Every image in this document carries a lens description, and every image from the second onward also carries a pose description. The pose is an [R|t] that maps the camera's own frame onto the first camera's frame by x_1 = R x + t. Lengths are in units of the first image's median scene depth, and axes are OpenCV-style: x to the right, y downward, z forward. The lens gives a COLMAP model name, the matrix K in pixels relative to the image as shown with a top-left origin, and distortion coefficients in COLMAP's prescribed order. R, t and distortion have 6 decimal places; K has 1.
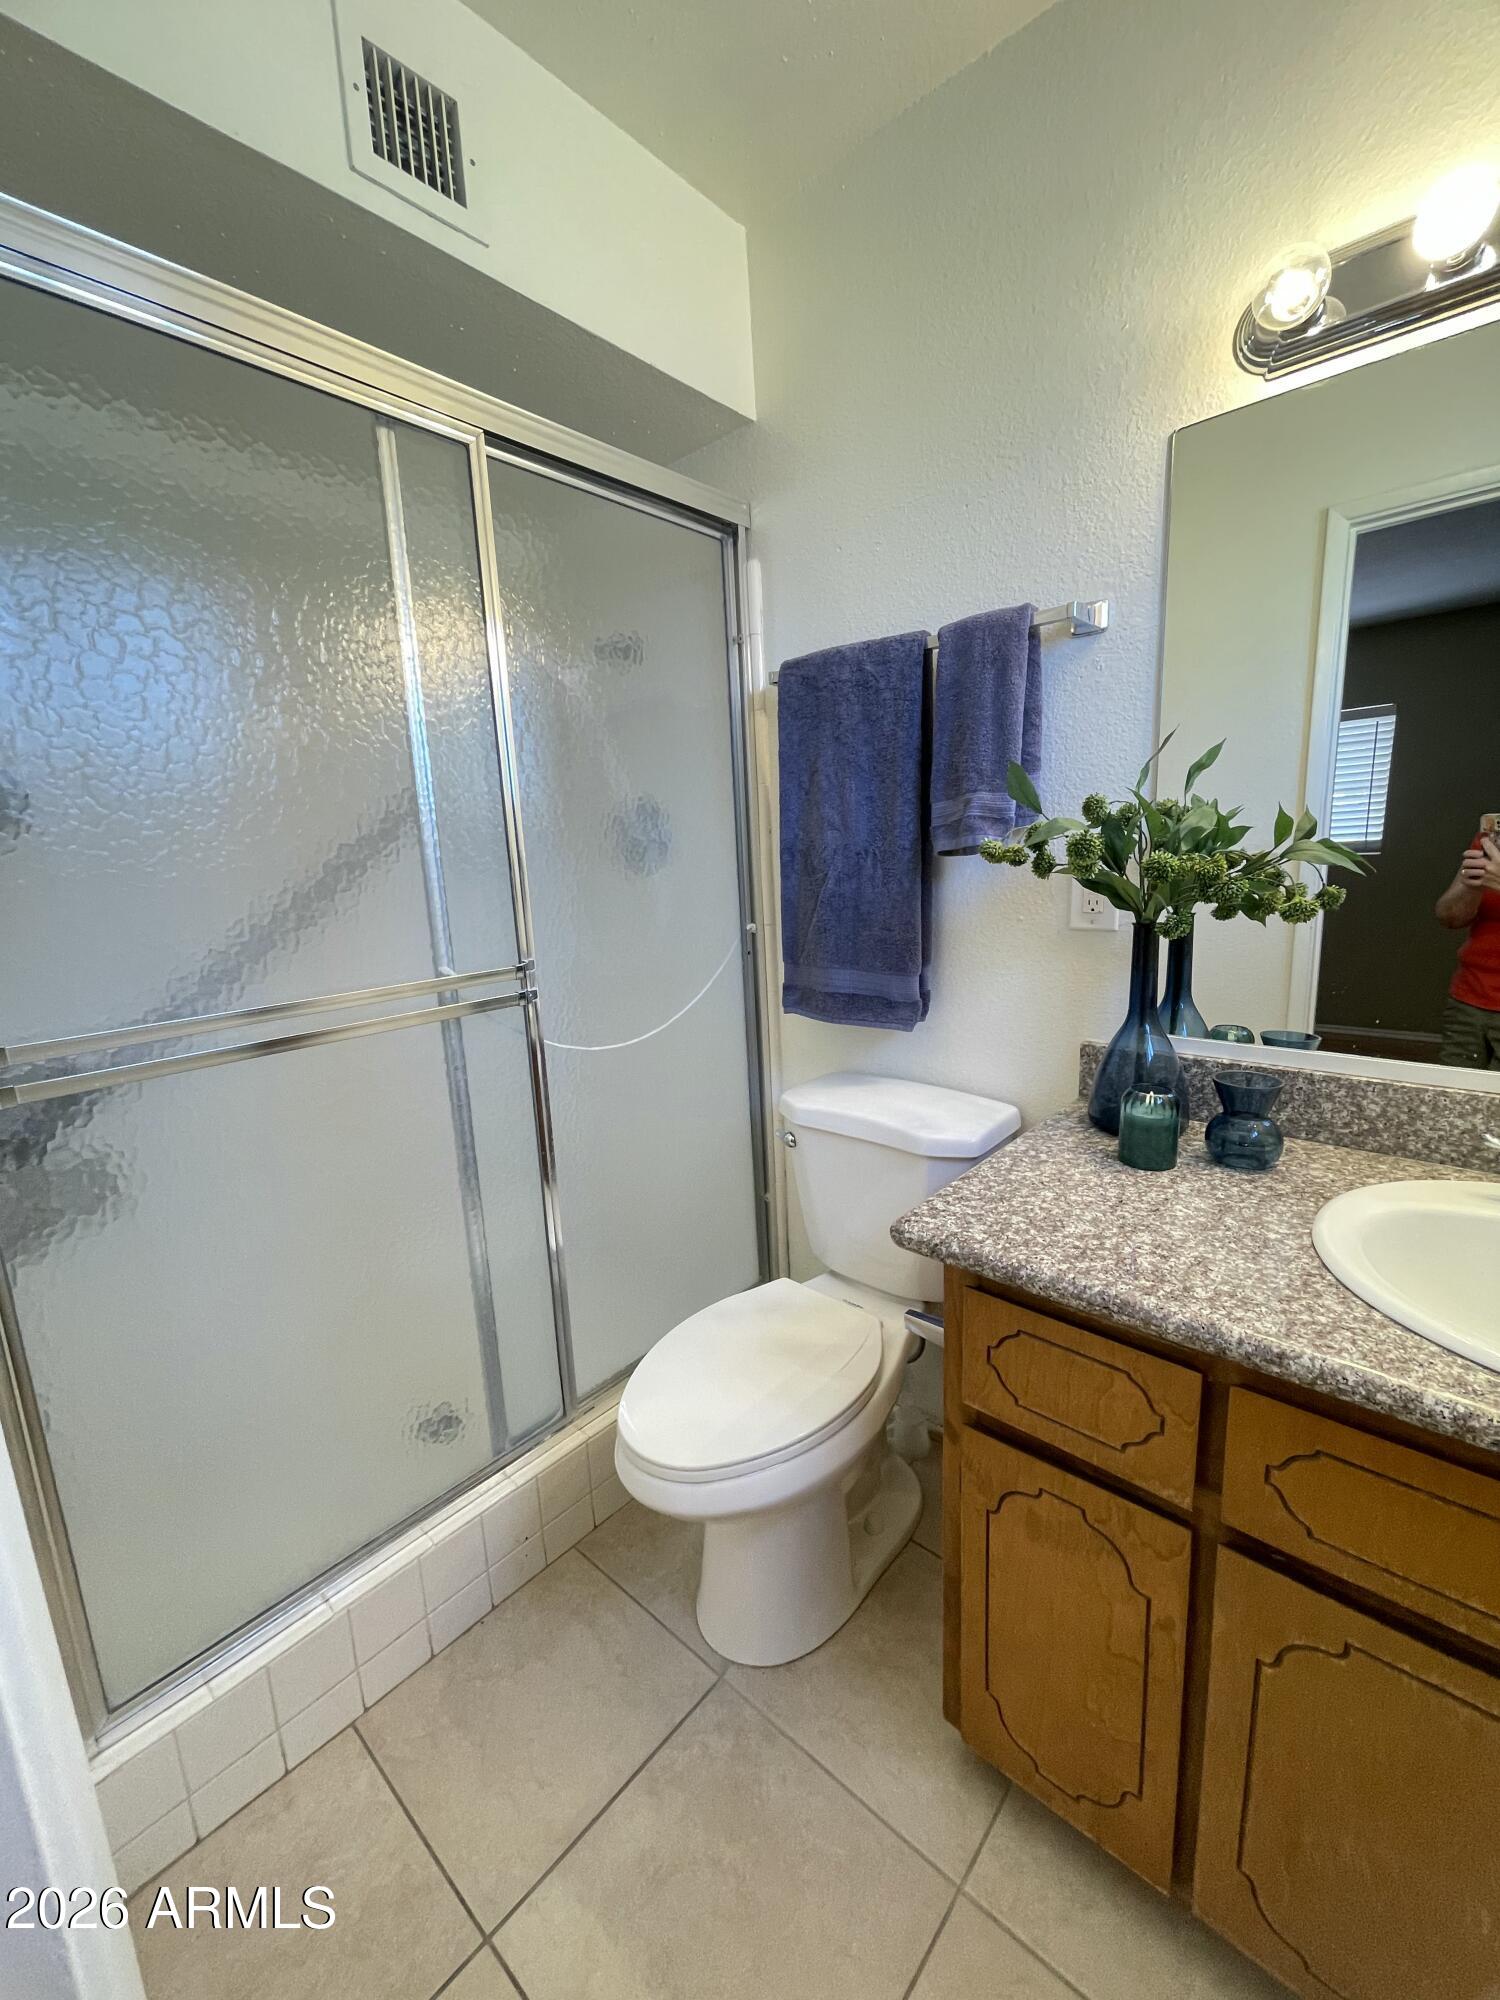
lens RADIAL K [[812.9, 0, 753.9], [0, 812.9, 999.4], [0, 0, 1]] dist [-0.001267, 0.001200]
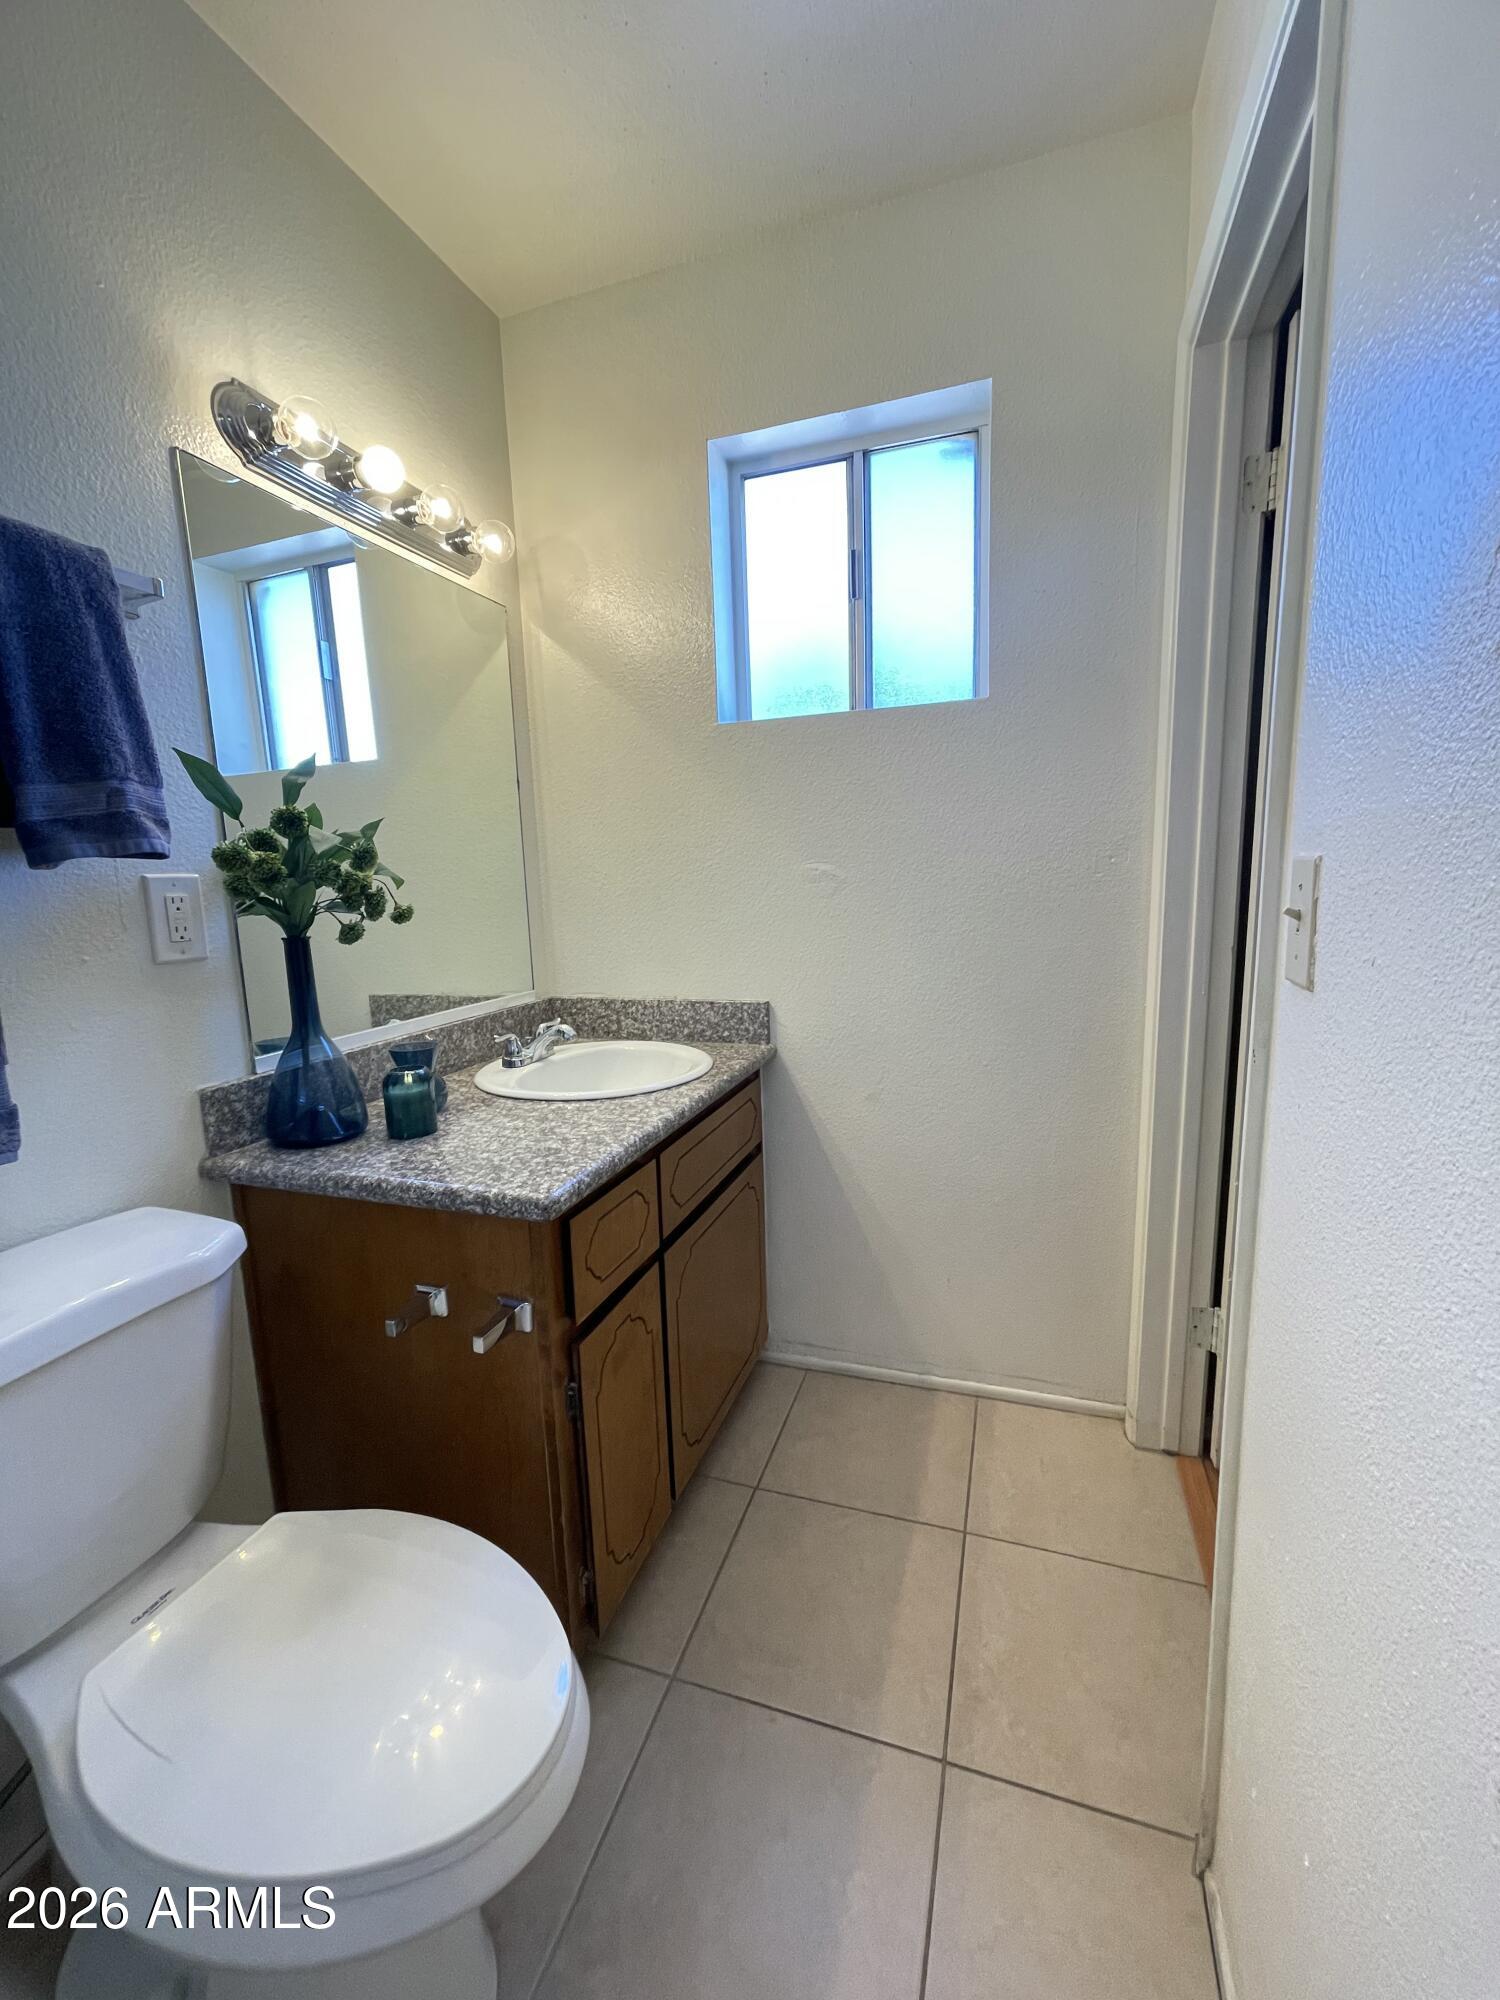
lens RADIAL K [[812.9, 0, 749.0], [0, 812.9, 1001.6], [0, 0, 1]] dist [-0.001267, 0.001200]
pose [[-0.375266, -0.091983, 0.922342, -0.681712], [0.218026, 0.958386, 0.184284, -0.080007], [-0.900911, 0.270250, -0.339595, 0.845120]]
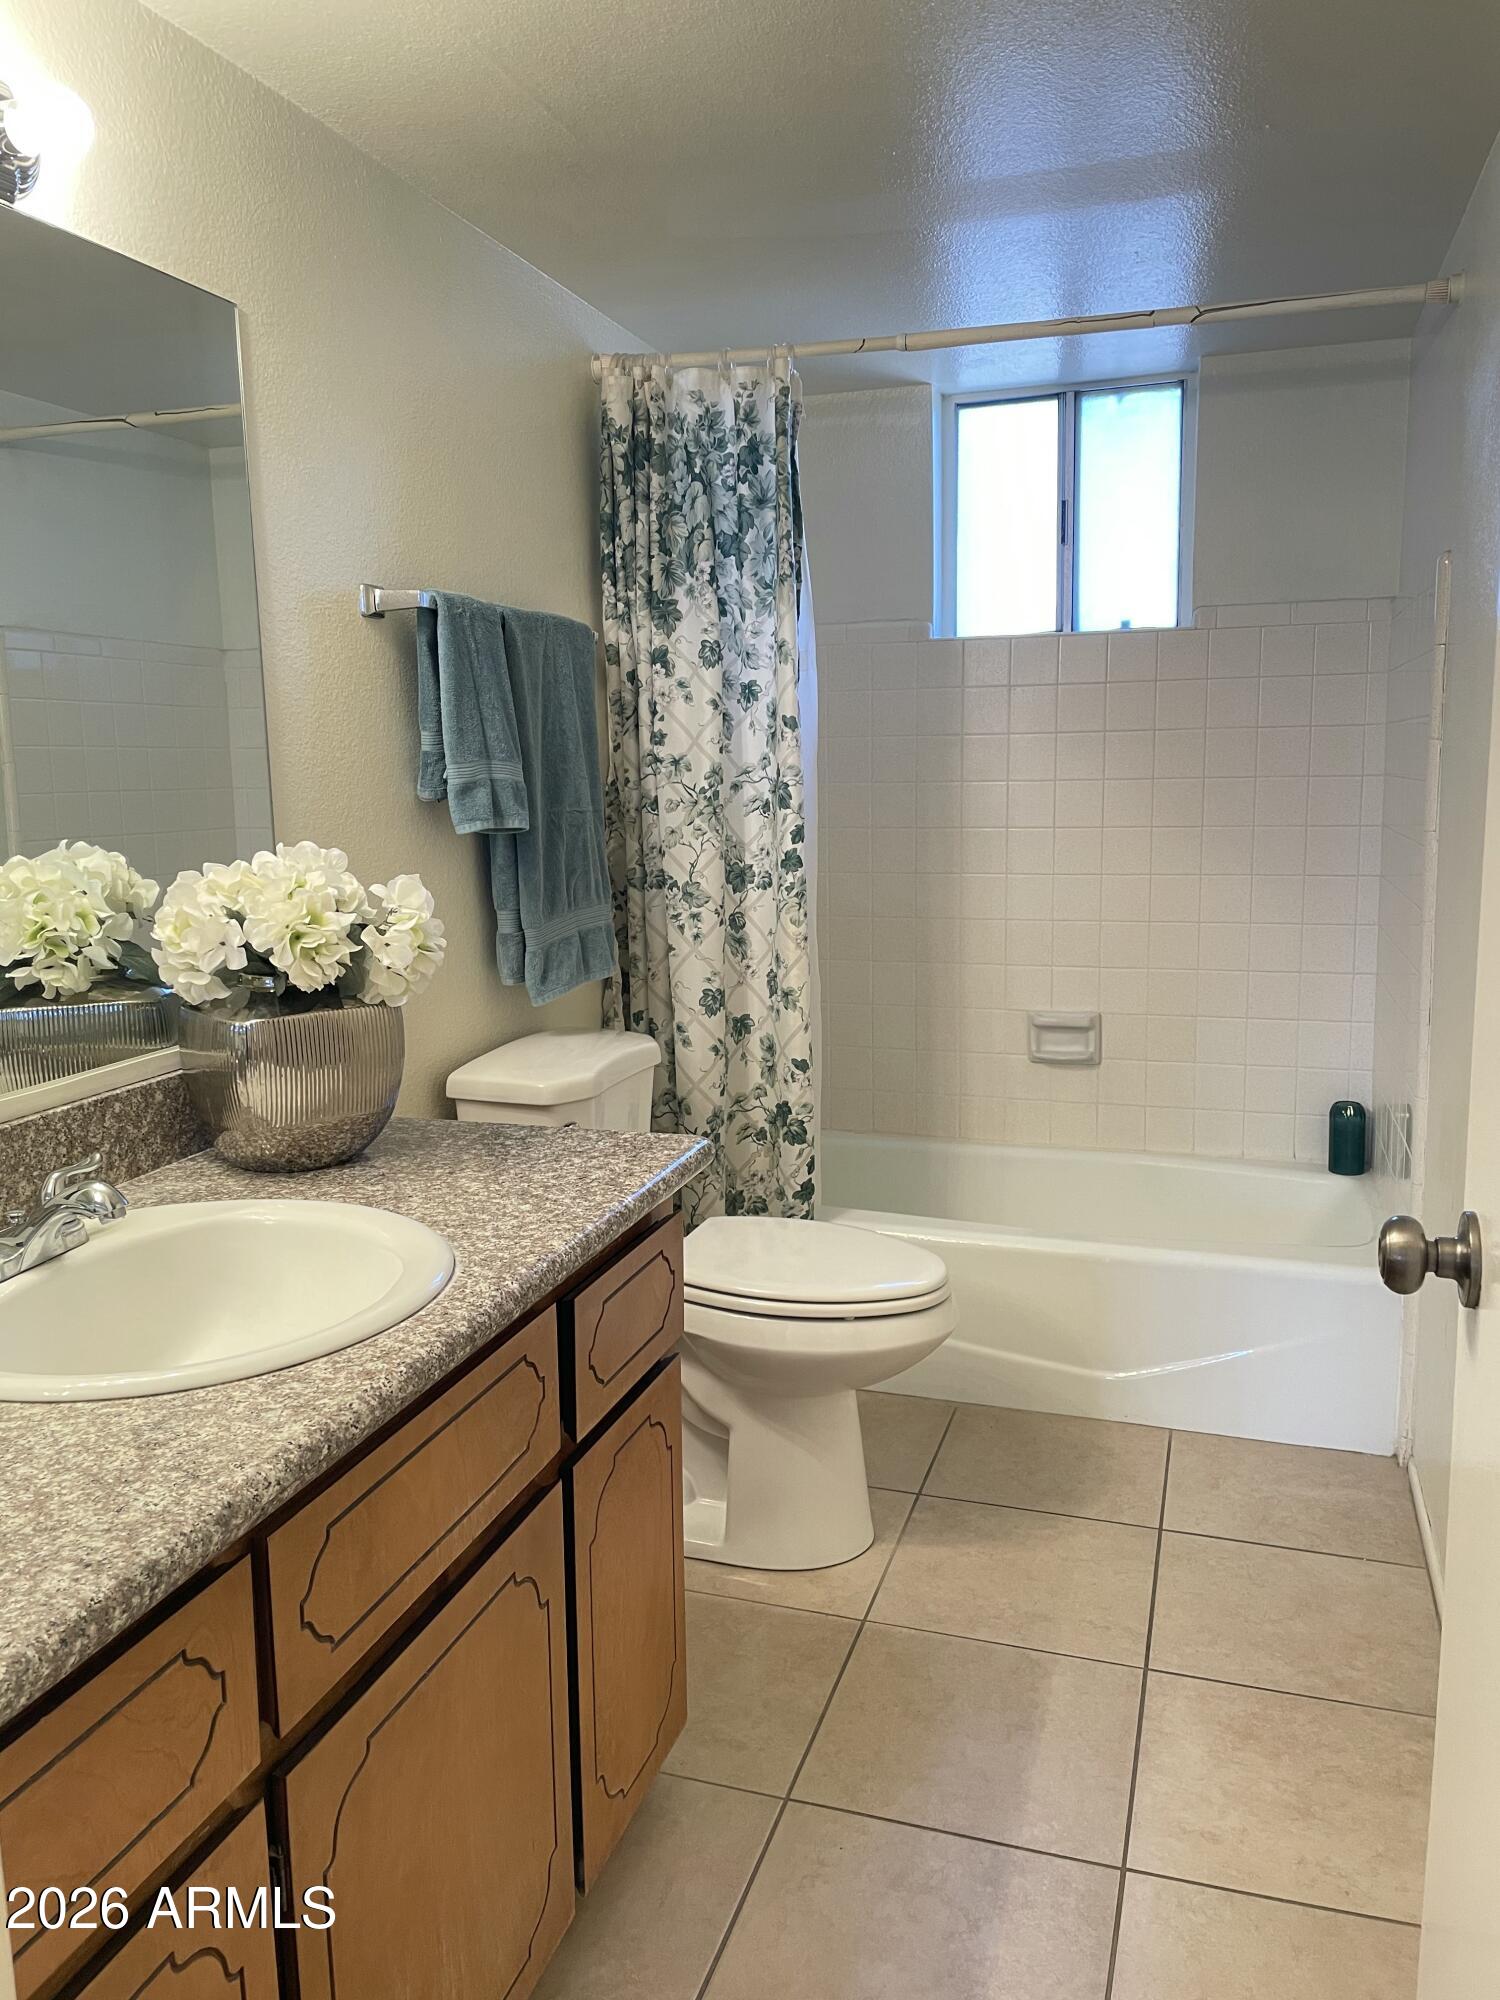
lens RADIAL K [[1507.8, 0, 754.0], [0, 1507.8, 988.9], [0, 0, 1]] dist [0.034556, -0.009273]
pose [[-0.395014, -0.102878, 0.912897, -1.292078], [0.208764, 0.957660, 0.198255, -0.209619], [-0.894641, 0.268894, -0.356812, 1.341247]]
